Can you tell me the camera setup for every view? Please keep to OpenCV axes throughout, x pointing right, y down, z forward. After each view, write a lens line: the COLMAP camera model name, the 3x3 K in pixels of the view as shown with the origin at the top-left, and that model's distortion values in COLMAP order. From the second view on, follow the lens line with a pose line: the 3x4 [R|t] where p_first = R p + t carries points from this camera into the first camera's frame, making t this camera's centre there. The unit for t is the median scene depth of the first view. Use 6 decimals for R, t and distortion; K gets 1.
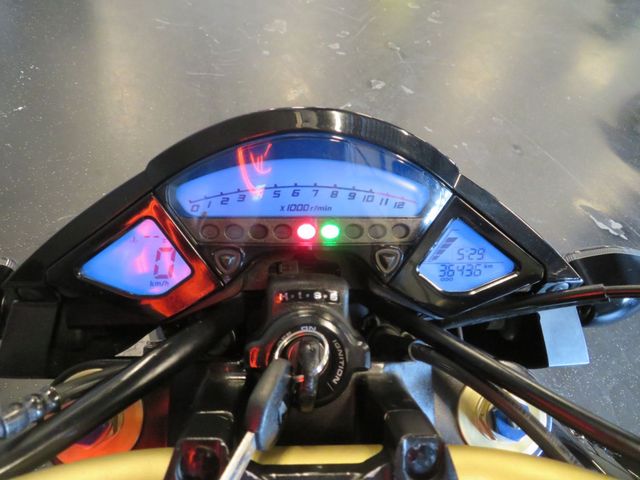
lens RADIAL K [[457.6, 0, 320.0], [0, 457.6, 240.0], [0, 0, 1]] dist [-0.003483, -0.001187]
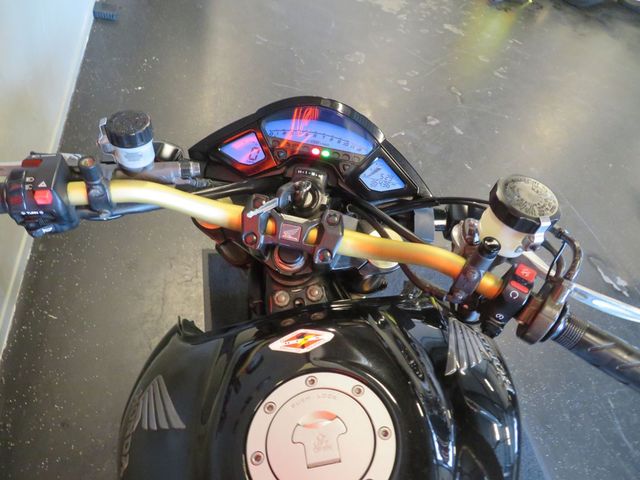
lens RADIAL K [[457.6, 0, 320.0], [0, 457.6, 240.0], [0, 0, 1]] dist [-0.003483, -0.001187]
pose [[0.973646, 0.201985, -0.105904, 0.036090], [-0.207372, 0.977339, -0.042486, 0.056410], [0.094923, 0.063328, 0.993468, -0.139543]]
